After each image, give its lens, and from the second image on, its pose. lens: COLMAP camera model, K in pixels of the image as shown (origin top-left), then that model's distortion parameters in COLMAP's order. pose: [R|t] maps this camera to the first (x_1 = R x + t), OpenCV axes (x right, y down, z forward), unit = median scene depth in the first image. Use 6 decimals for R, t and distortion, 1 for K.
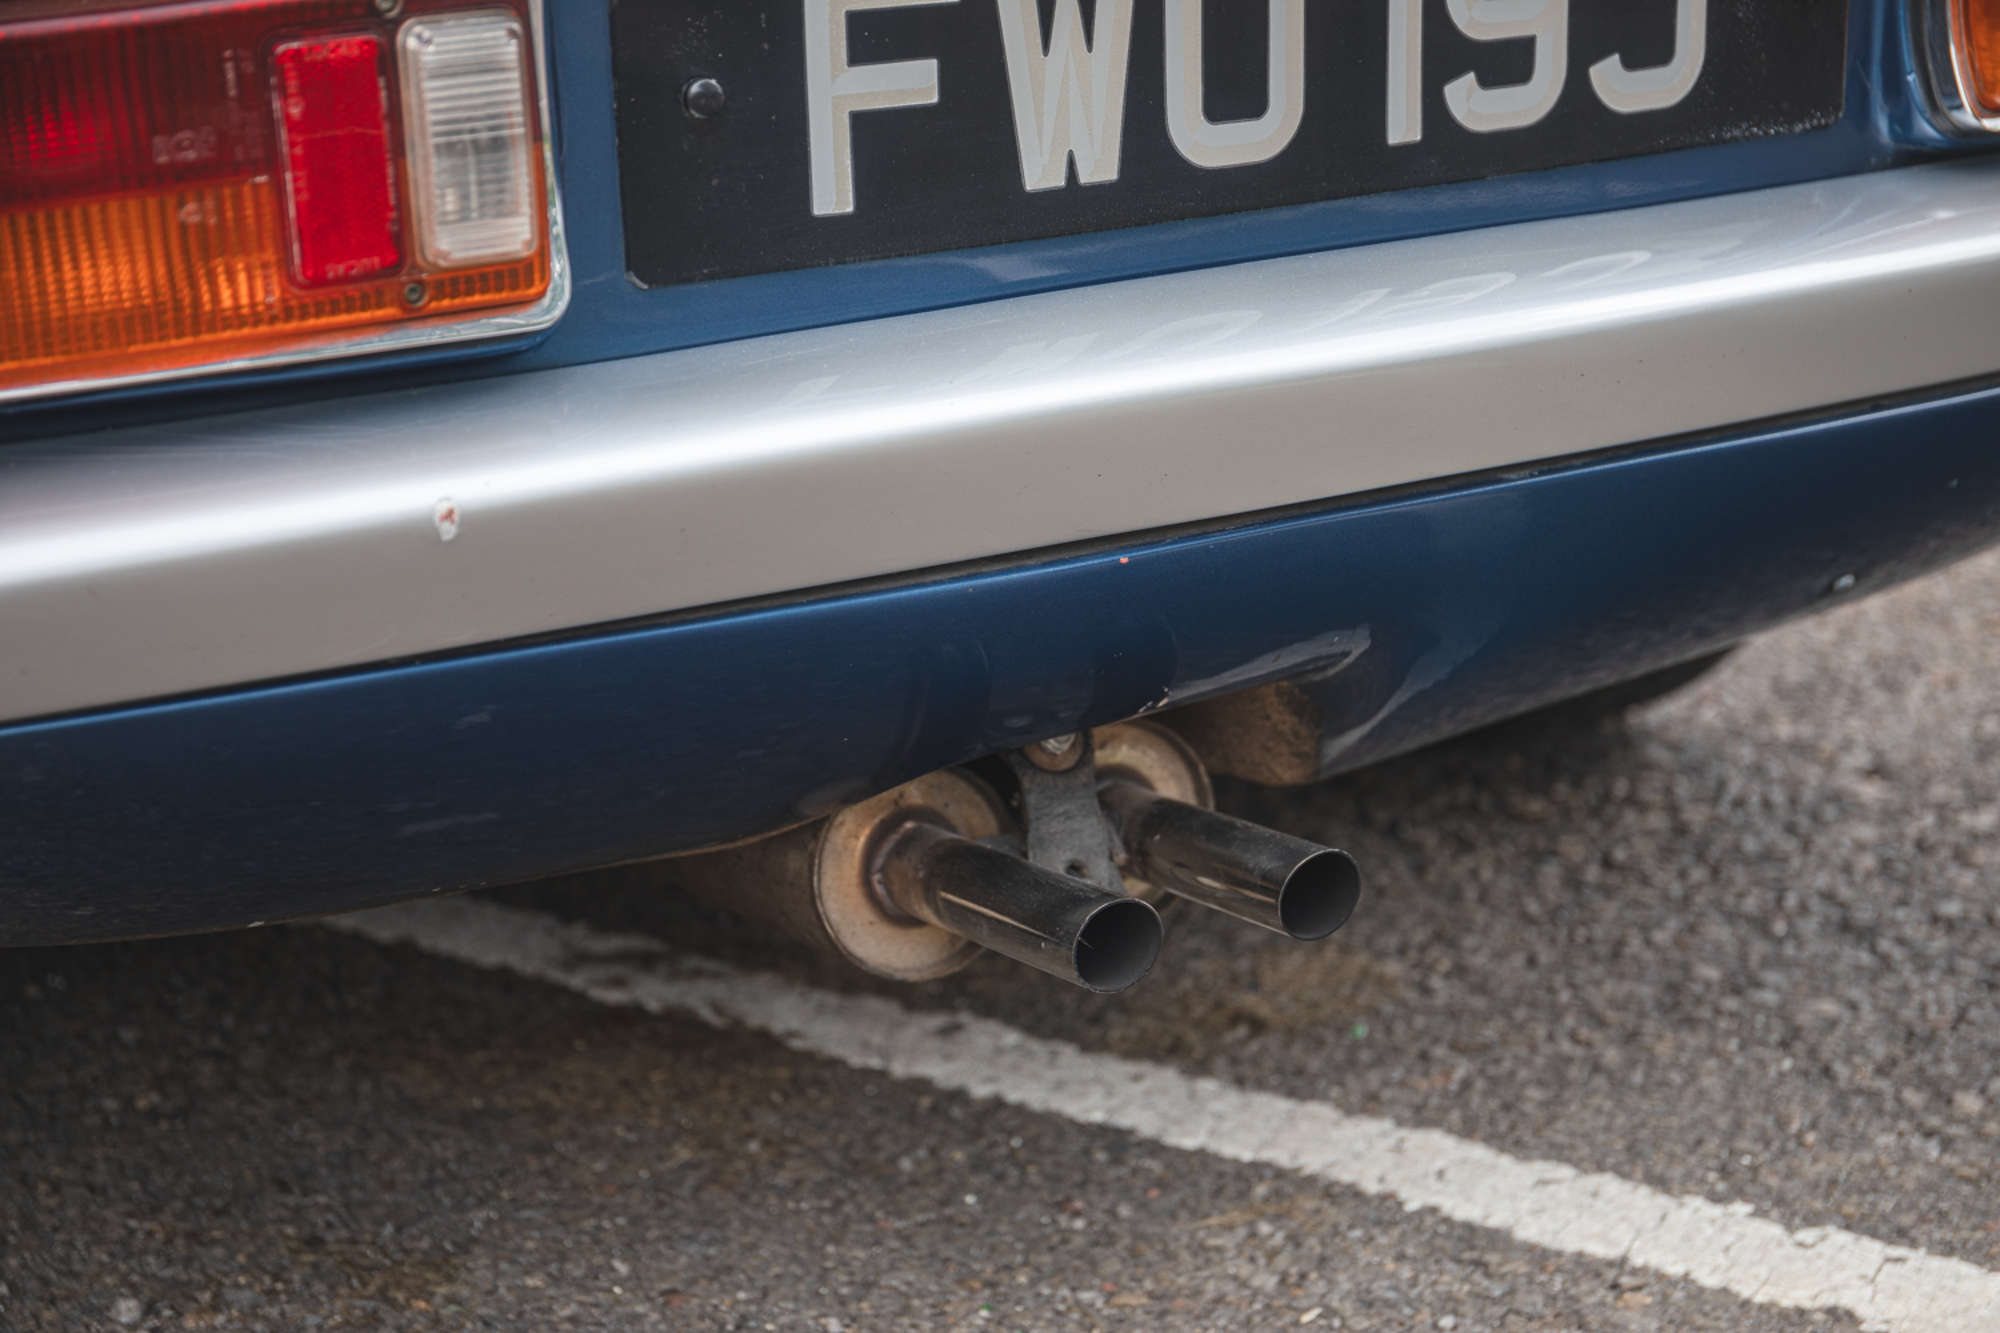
lens RADIAL K [[3516.9, 0, 1003.8], [0, 3516.9, 626.6], [0, 0, 1]] dist [0.091042, 0.000000]
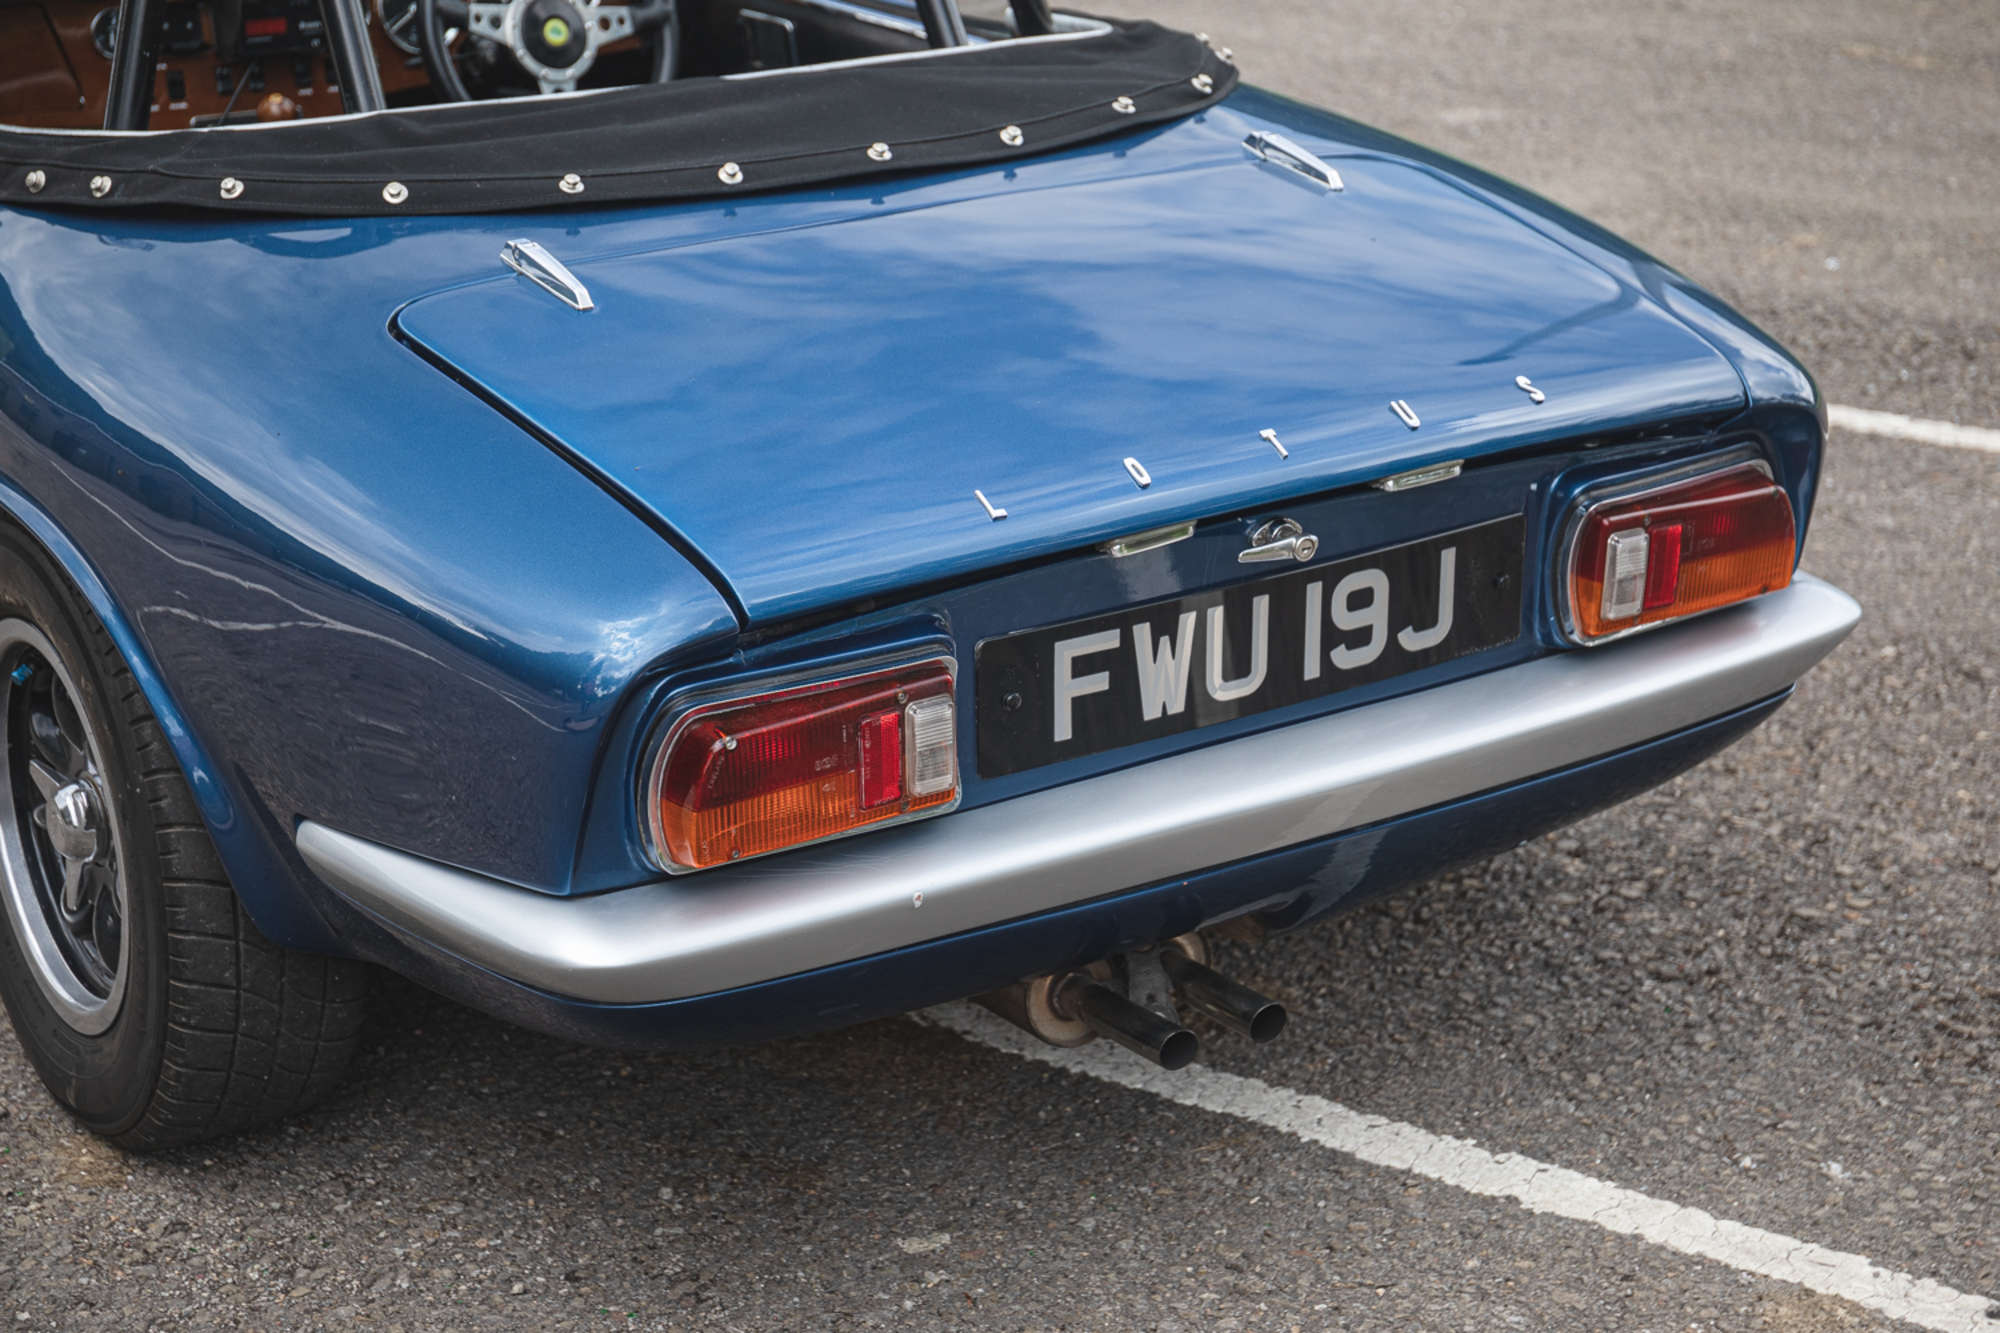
lens RADIAL K [[3516.9, 0, 1057.6], [0, 3516.9, 624.8], [0, 0, 1]] dist [0.091042, 0.000000]
pose [[0.998757, 0.010288, 0.048763, -0.124861], [-0.013700, 0.997442, 0.070158, -0.267883], [-0.047917, -0.070739, 0.996343, -0.963820]]
